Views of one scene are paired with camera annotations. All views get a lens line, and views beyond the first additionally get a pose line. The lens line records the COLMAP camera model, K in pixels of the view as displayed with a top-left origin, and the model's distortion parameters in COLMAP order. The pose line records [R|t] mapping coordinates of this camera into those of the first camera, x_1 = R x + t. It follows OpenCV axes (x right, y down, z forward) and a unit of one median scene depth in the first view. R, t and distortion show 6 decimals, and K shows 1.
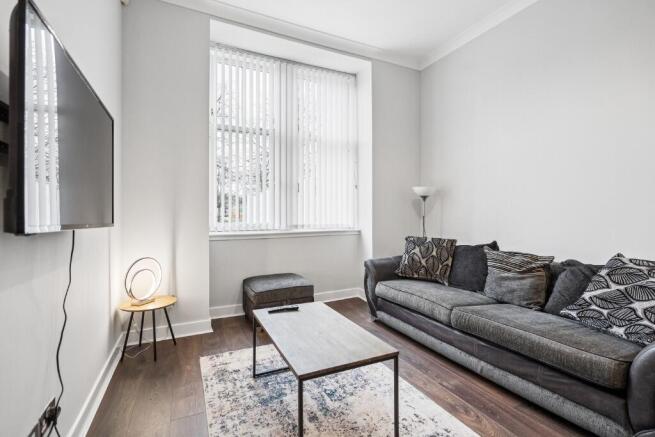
lens RADIAL K [[307.5, 0, 327.3], [0, 307.5, 202.0], [0, 0, 1]] dist [0.029680, 0.000153]
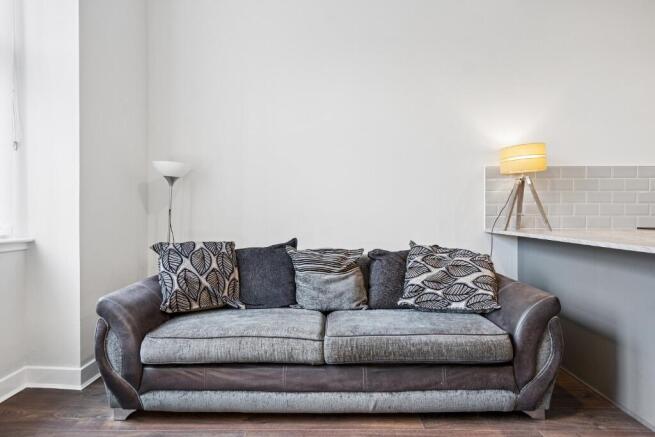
lens RADIAL K [[342.2, 0, 327.5], [0, 342.2, 218.5], [0, 0, 1]] dist [0.002632, 0.001095]
pose [[0.463722, -0.015168, 0.885851, -0.205309], [-0.023980, 0.999272, 0.029663, 0.047527], [-0.885656, -0.034999, 0.463021, 0.529977]]
